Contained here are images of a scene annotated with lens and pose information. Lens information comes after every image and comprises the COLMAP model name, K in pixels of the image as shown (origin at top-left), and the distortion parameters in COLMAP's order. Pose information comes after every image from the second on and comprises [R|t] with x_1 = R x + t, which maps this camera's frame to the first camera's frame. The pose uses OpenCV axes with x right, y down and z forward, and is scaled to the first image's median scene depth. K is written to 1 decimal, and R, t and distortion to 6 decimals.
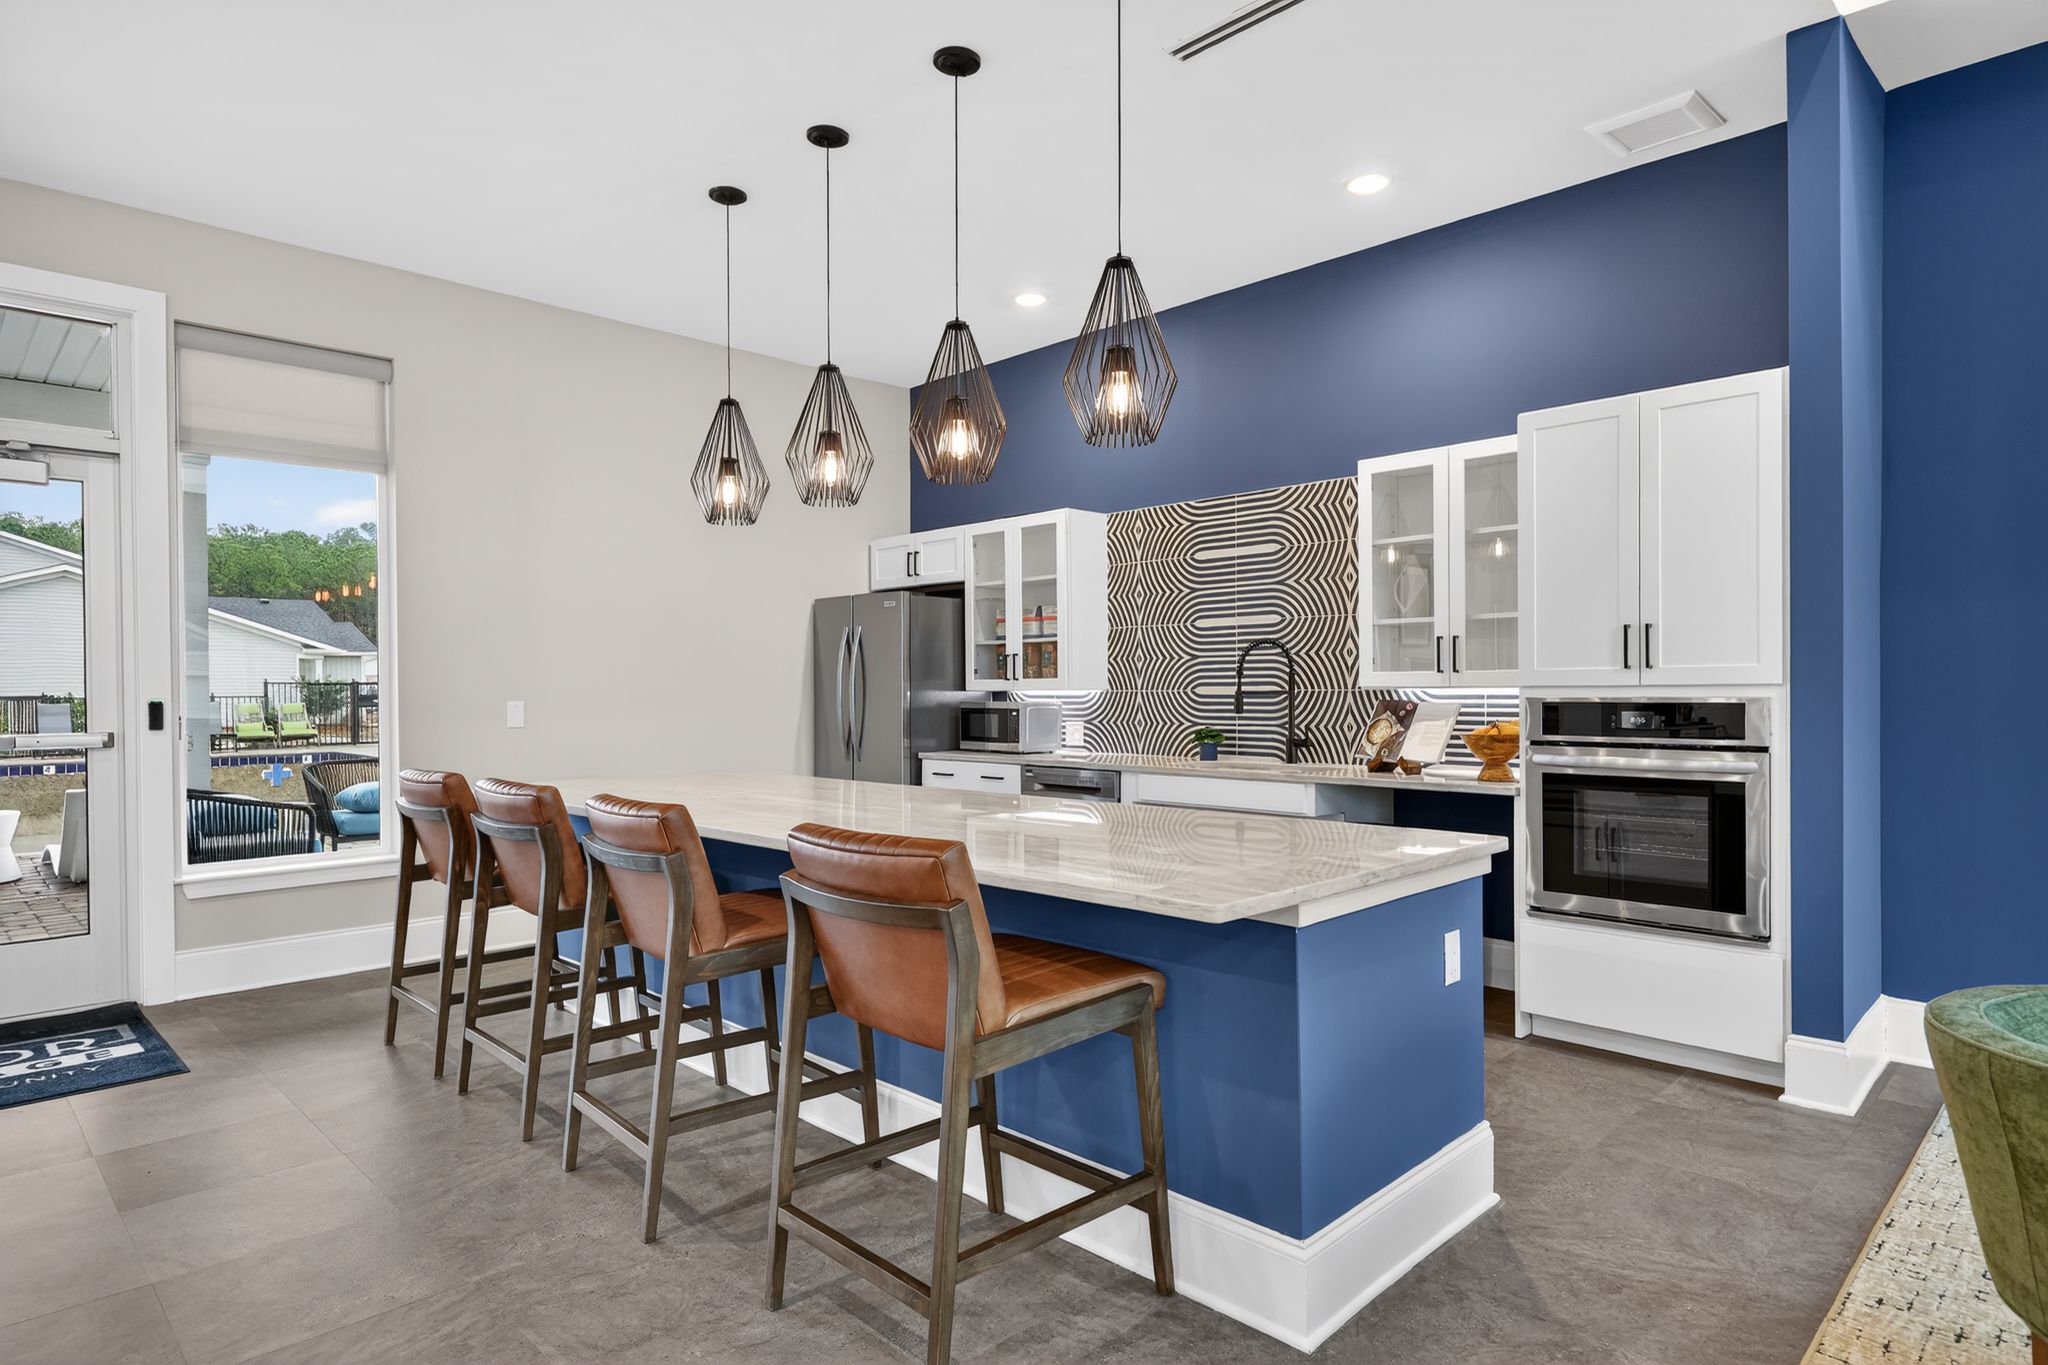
lens RADIAL K [[1118.7, 0, 1039.4], [0, 1118.7, 689.3], [0, 0, 1]] dist [0.007726, 0.000296]
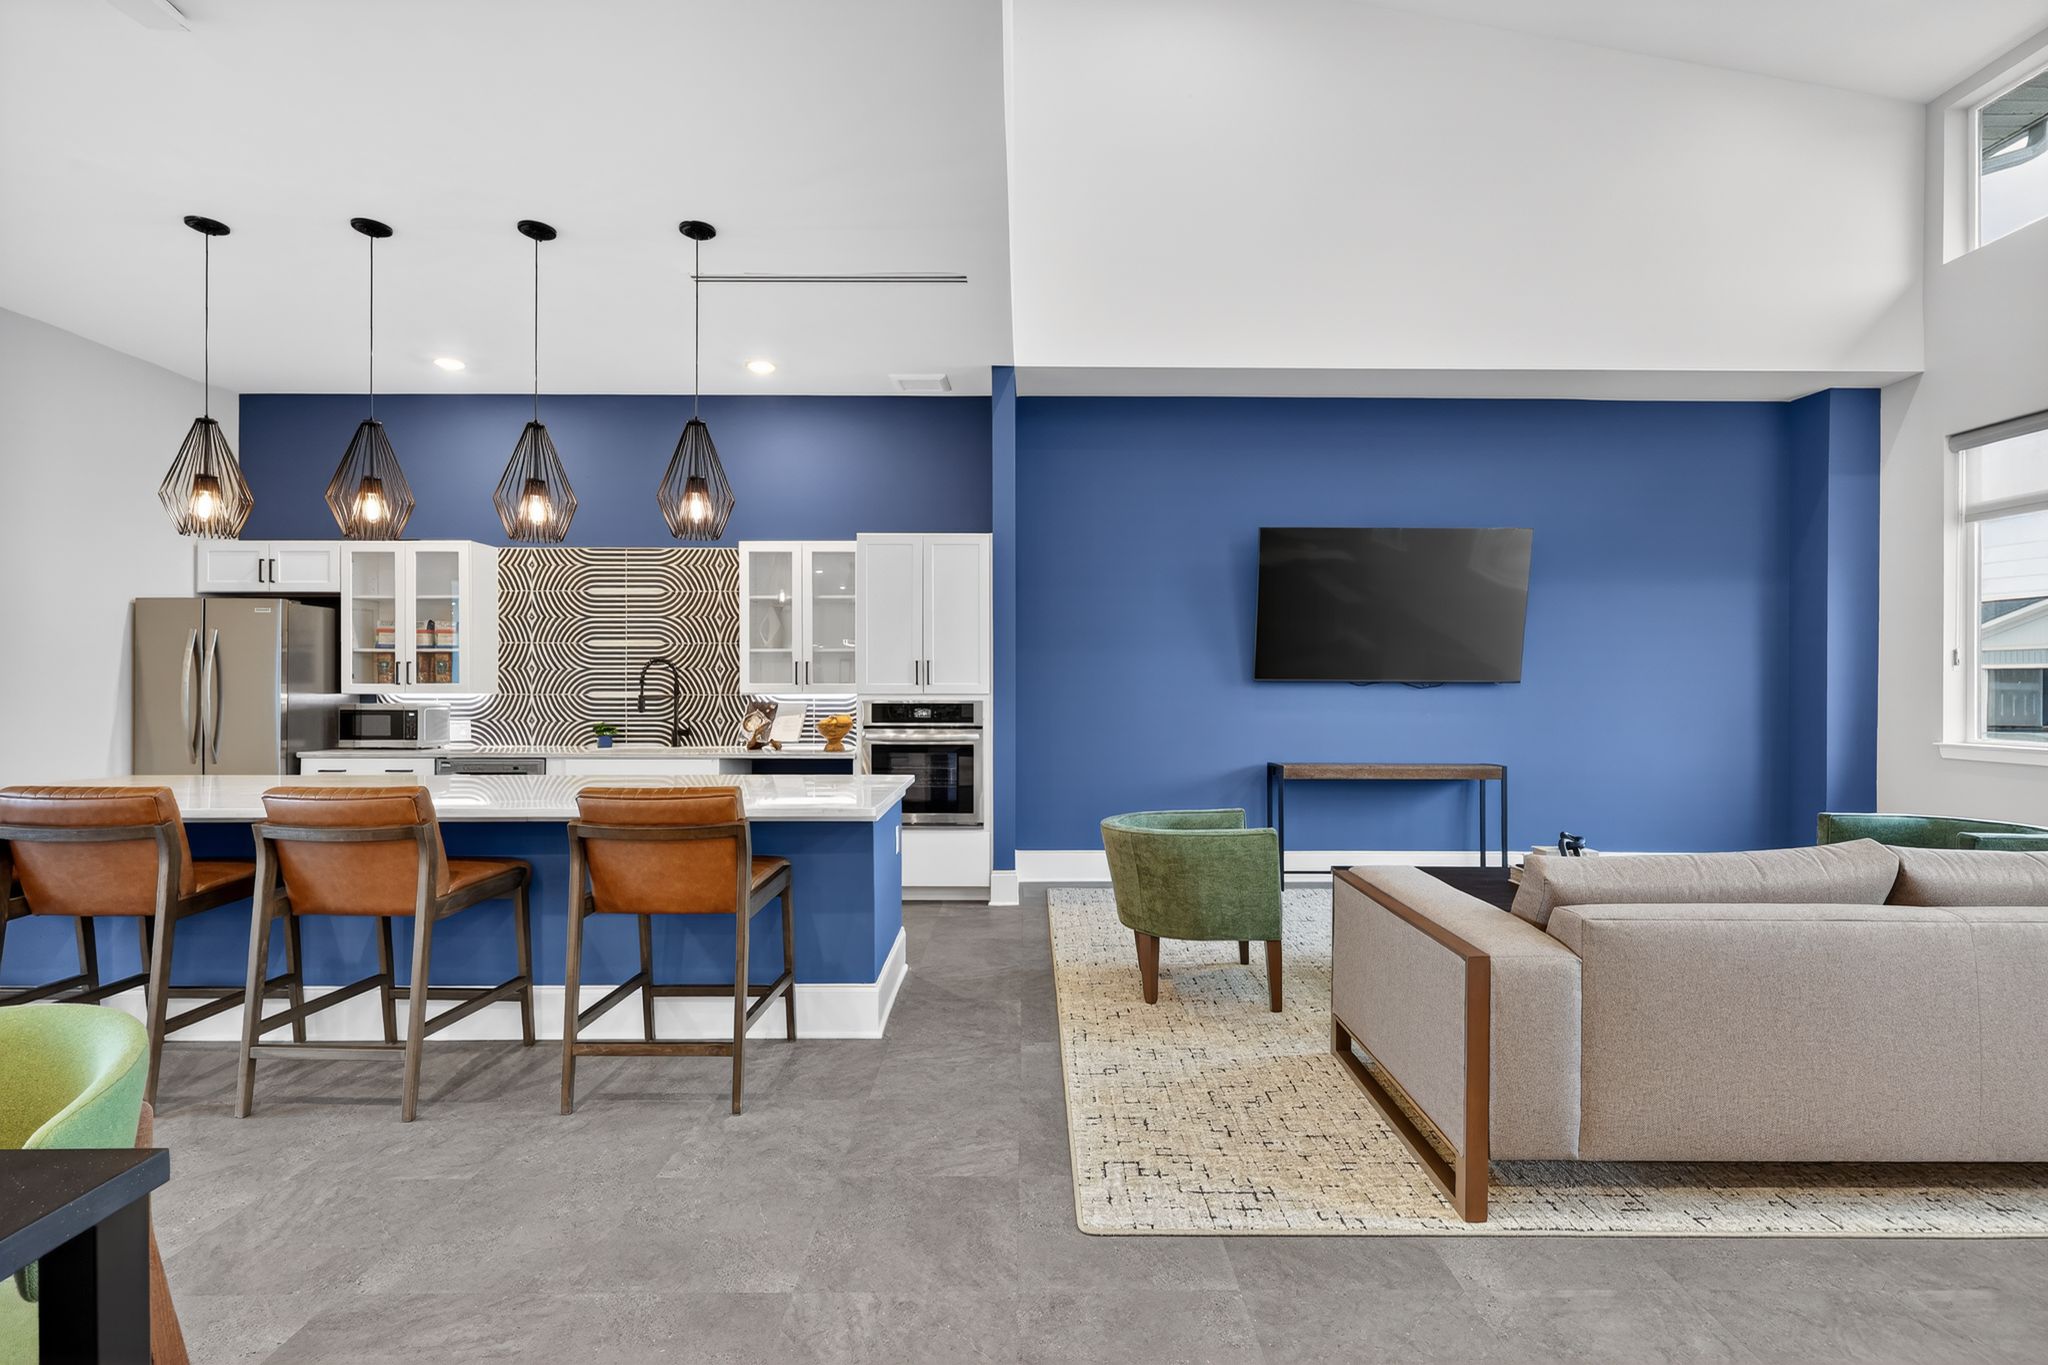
lens RADIAL K [[906.2, 0, 1024.0], [0, 906.2, 682.5], [0, 0, 1]] dist [0.001256, -0.000220]
pose [[0.714379, 0.012171, 0.699653, -0.314683], [-0.006177, 0.999919, -0.011088, -0.005770], [-0.699731, 0.003599, 0.714397, -0.137916]]
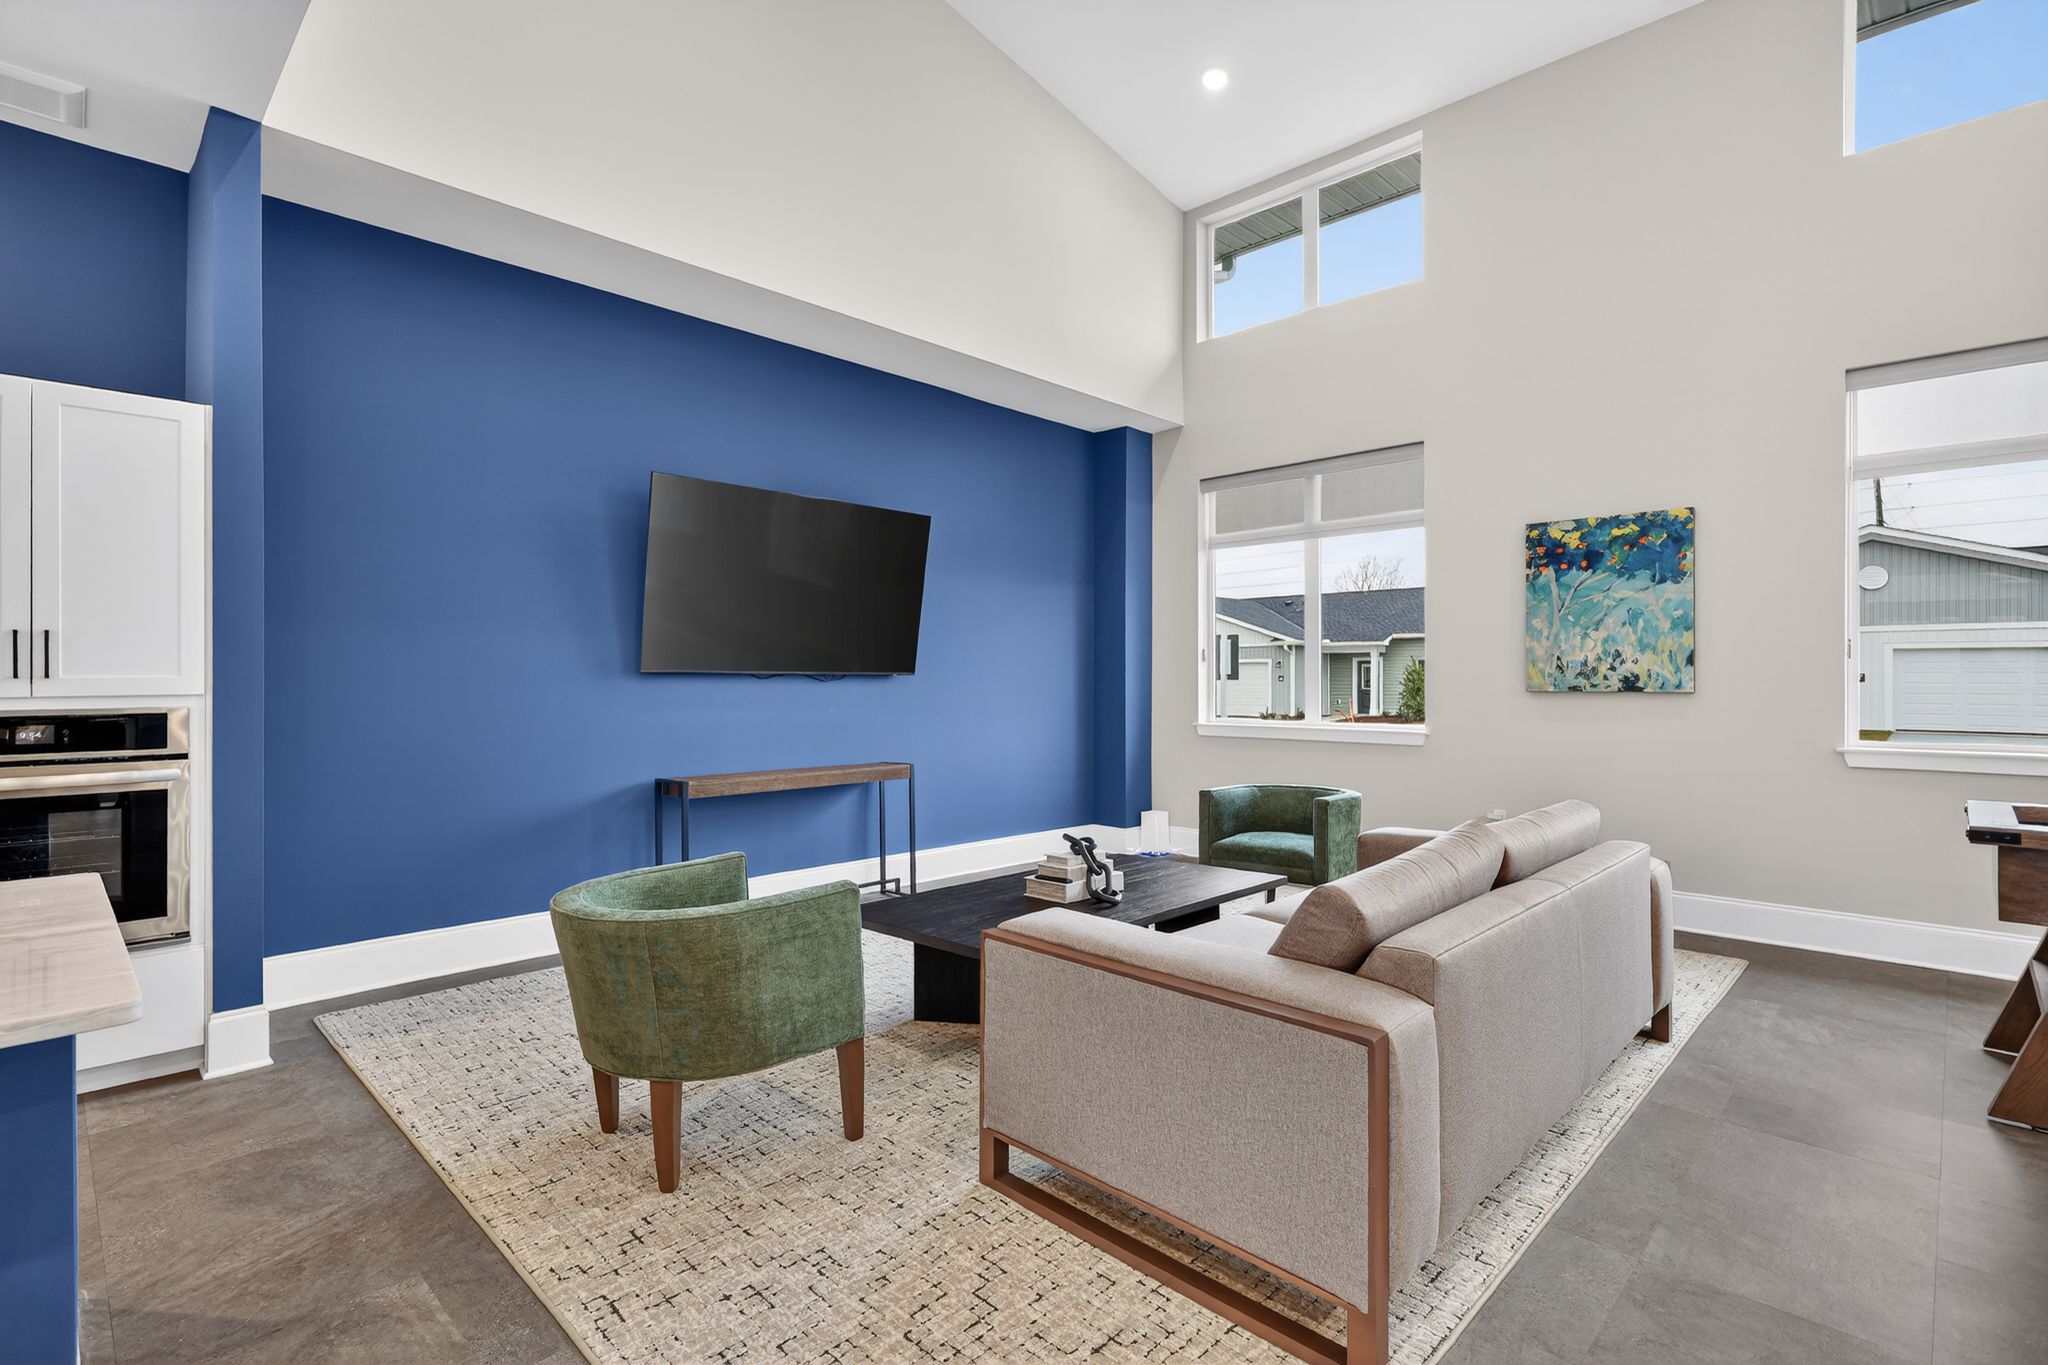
lens RADIAL K [[956.4, 0, 1021.4], [0, 956.4, 671.1], [0, 0, 1]] dist [0.000000, -0.000037]
pose [[0.008338, 0.016176, 0.999834, -0.200422], [0.002862, 0.999865, -0.016201, -0.007969], [-0.999961, 0.002997, 0.008290, 0.154455]]
